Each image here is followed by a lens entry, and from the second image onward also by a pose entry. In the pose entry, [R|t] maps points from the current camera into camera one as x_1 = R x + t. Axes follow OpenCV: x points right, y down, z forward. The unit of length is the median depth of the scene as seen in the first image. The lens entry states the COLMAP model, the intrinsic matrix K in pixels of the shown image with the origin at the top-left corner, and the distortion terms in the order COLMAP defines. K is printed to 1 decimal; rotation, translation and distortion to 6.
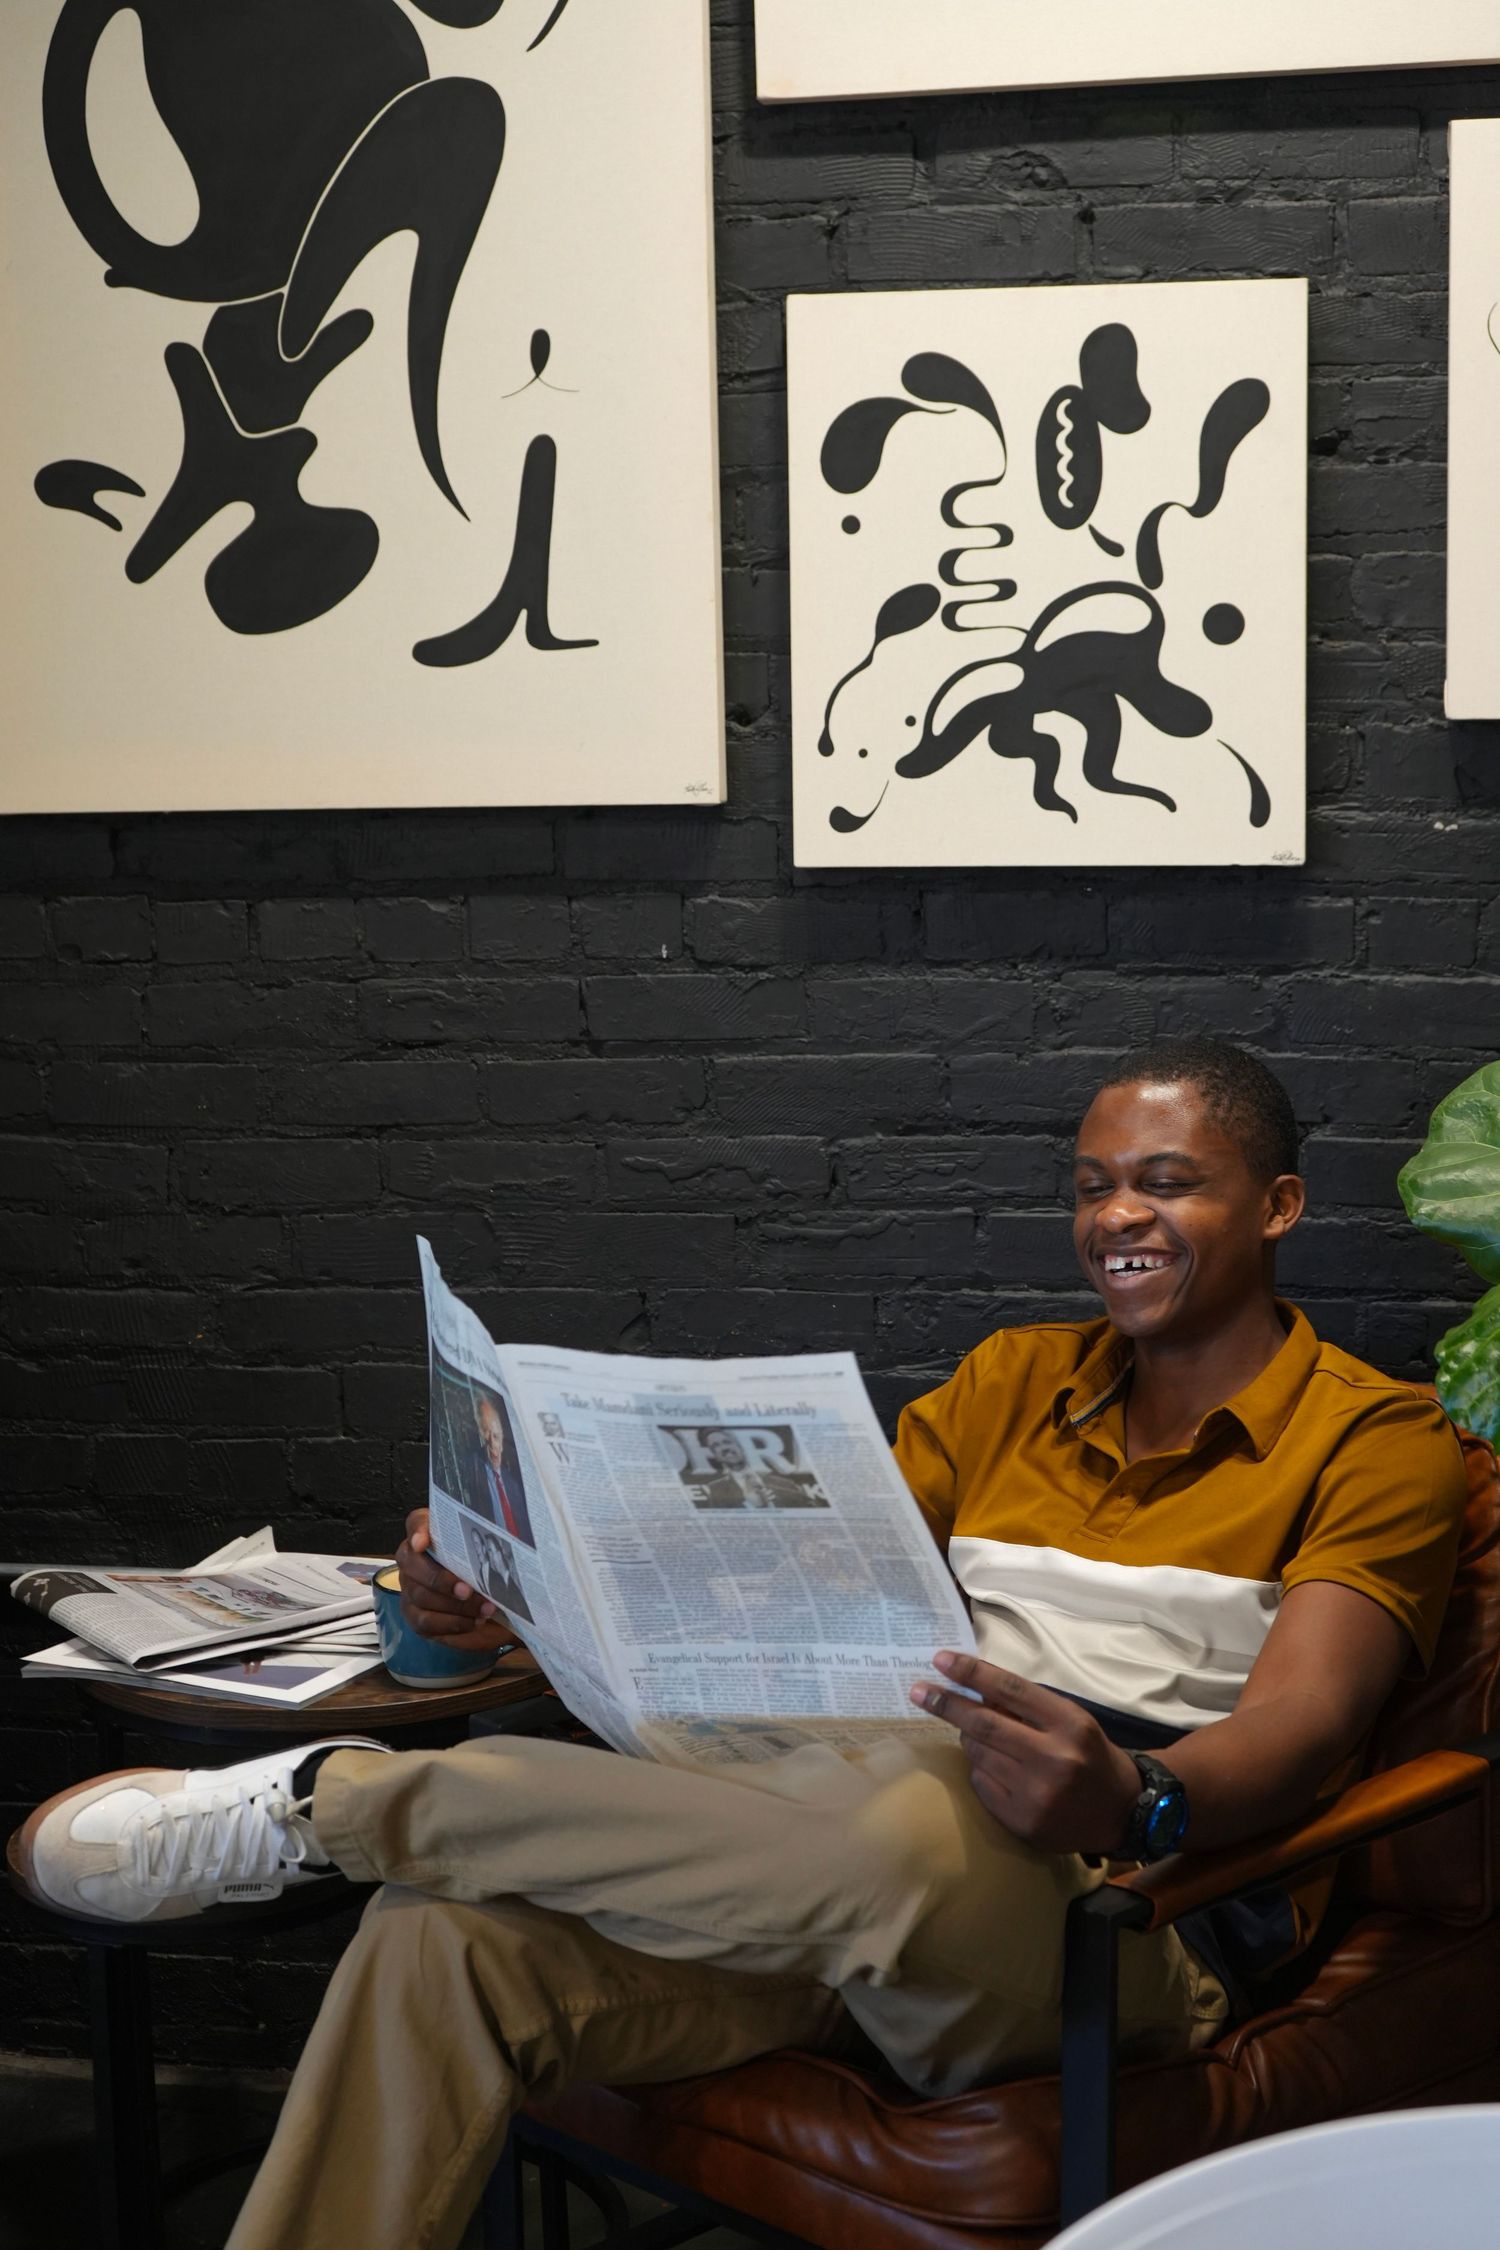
lens RADIAL K [[3399.0, 0, 758.9], [0, 3399.0, 1128.6], [0, 0, 1]] dist [0.003310, 0.000000]
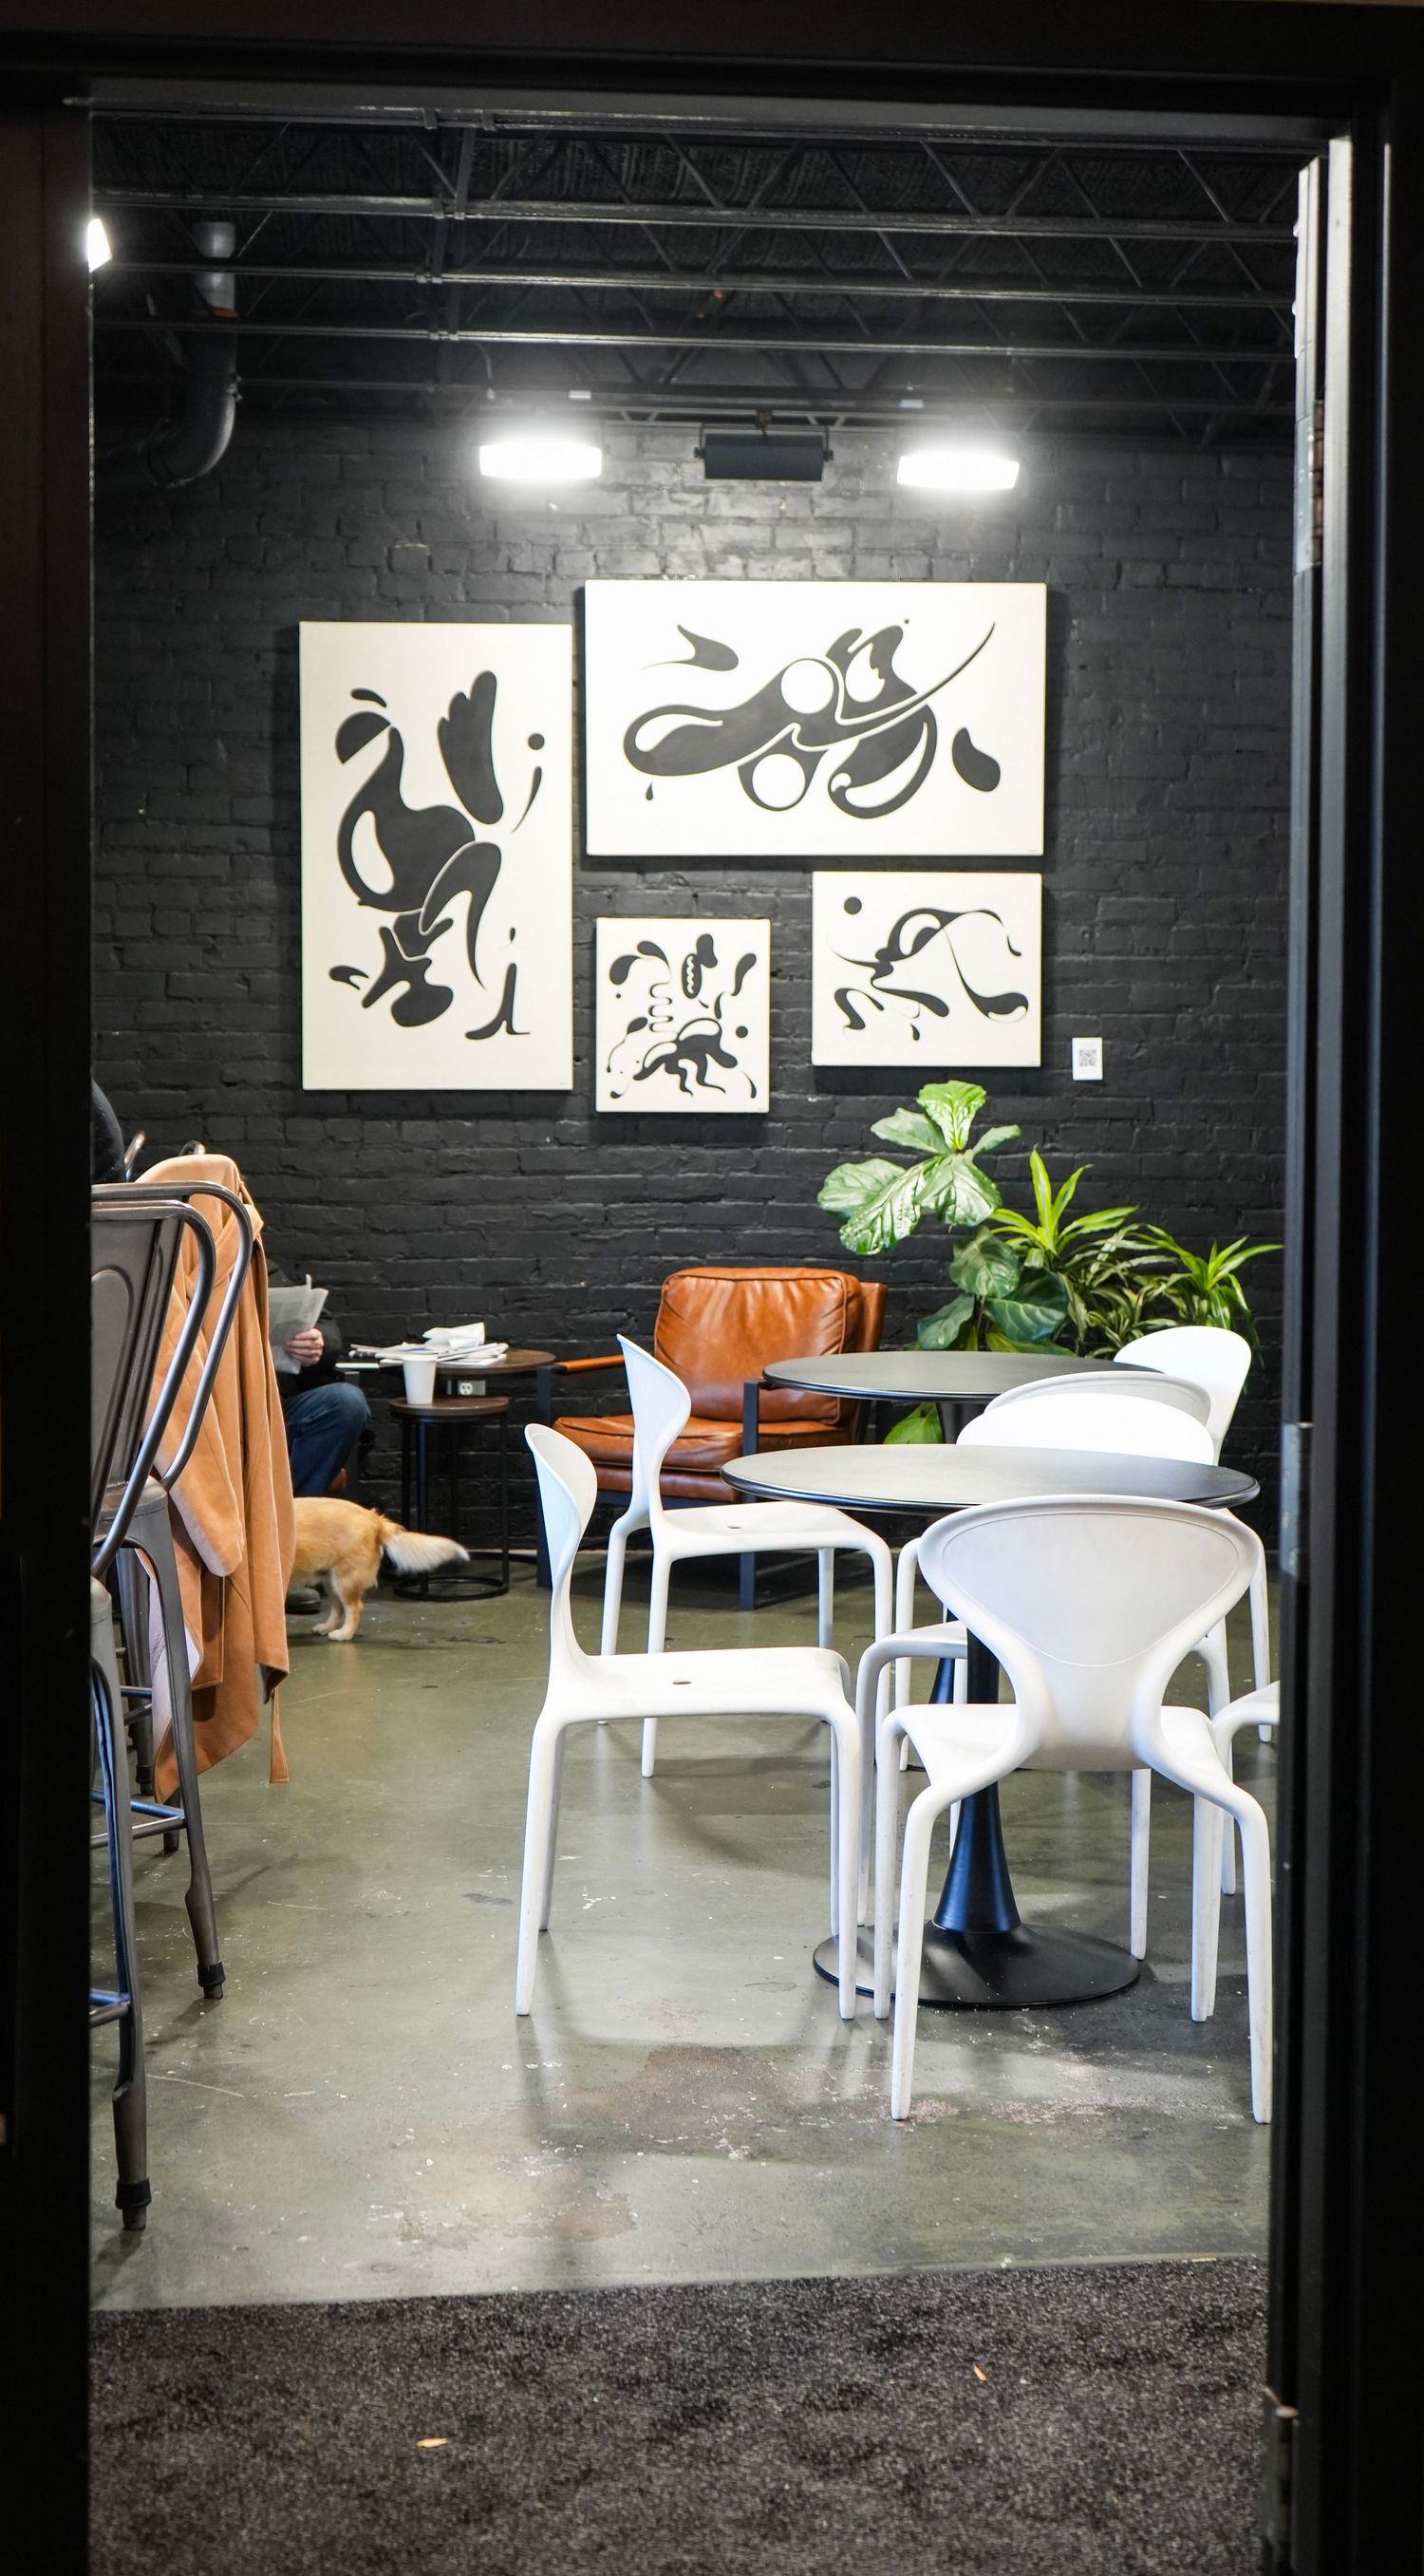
lens RADIAL K [[3882.9, 0, 709.5], [0, 3882.9, 1279.8], [0, 0, 1]] dist [0.109745, 0.000000]
pose [[0.967781, 0.002394, 0.251783, -0.740767], [0.011964, 0.998388, -0.055477, 0.256434], [-0.251510, 0.056702, 0.966192, -2.259001]]
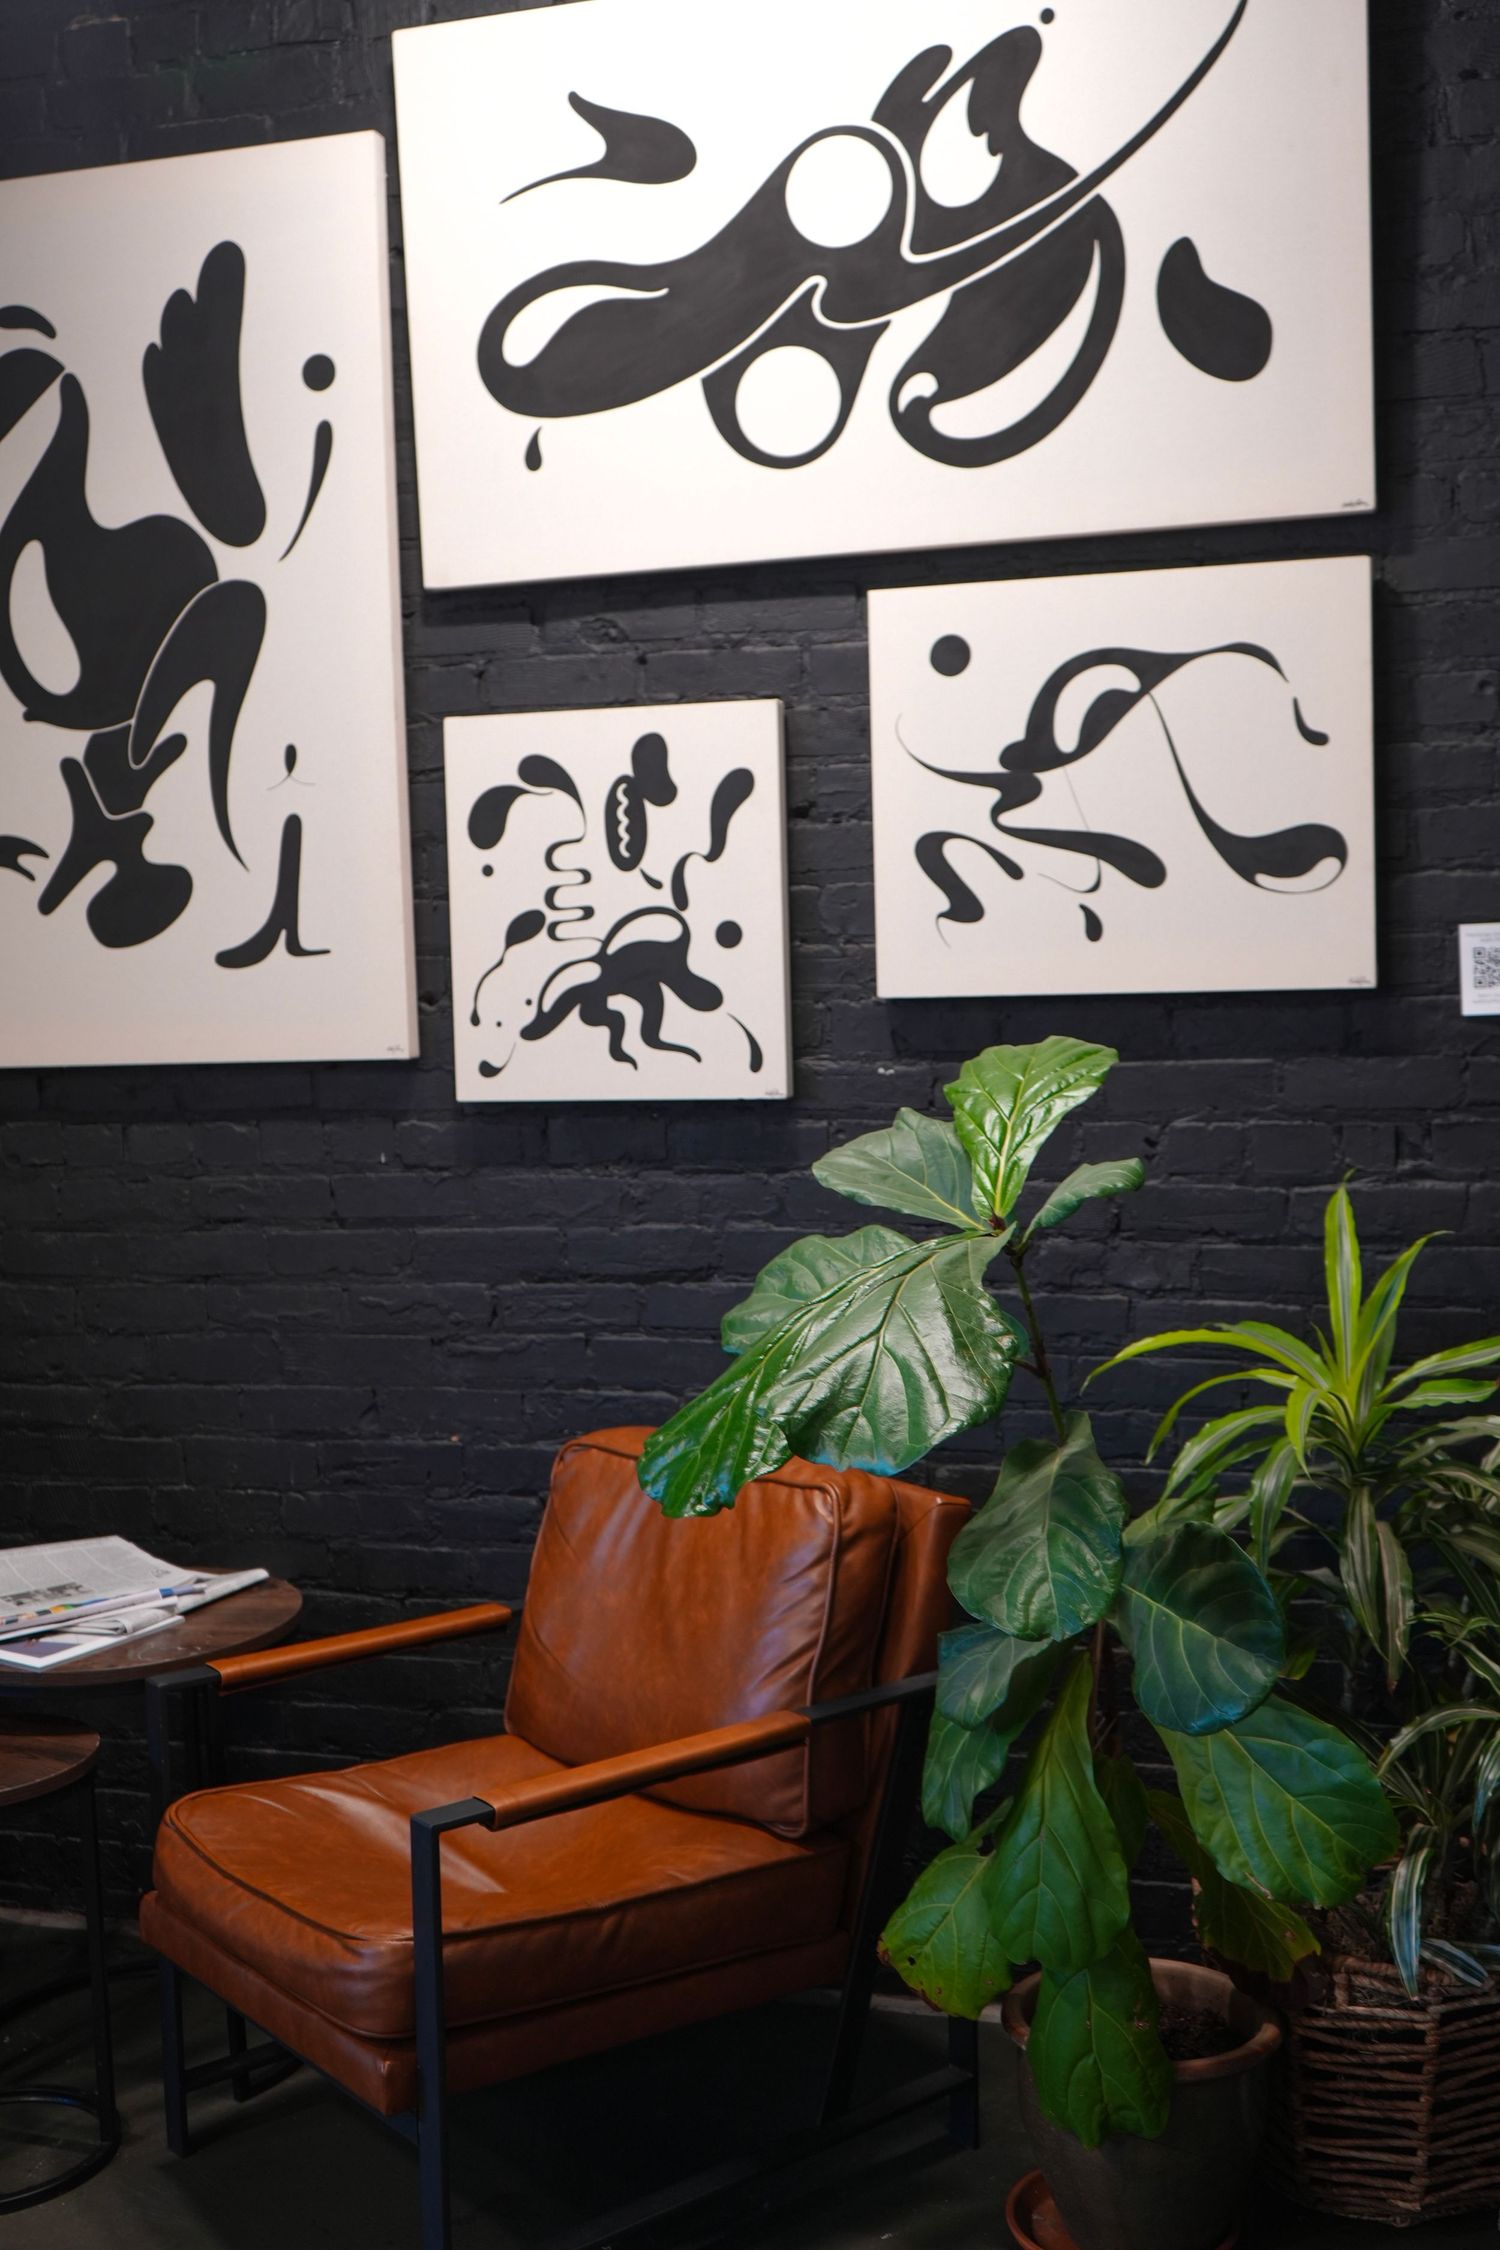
lens RADIAL K [[2423.1, 0, 751.5], [0, 2423.1, 1134.8], [0, 0, 1]] dist [0.016578, 0.000000]
pose [[0.993064, -0.004211, -0.117500, 0.260775], [-0.001814, 0.998691, -0.051121, -0.008887], [0.117561, 0.050980, 0.991756, -0.026918]]
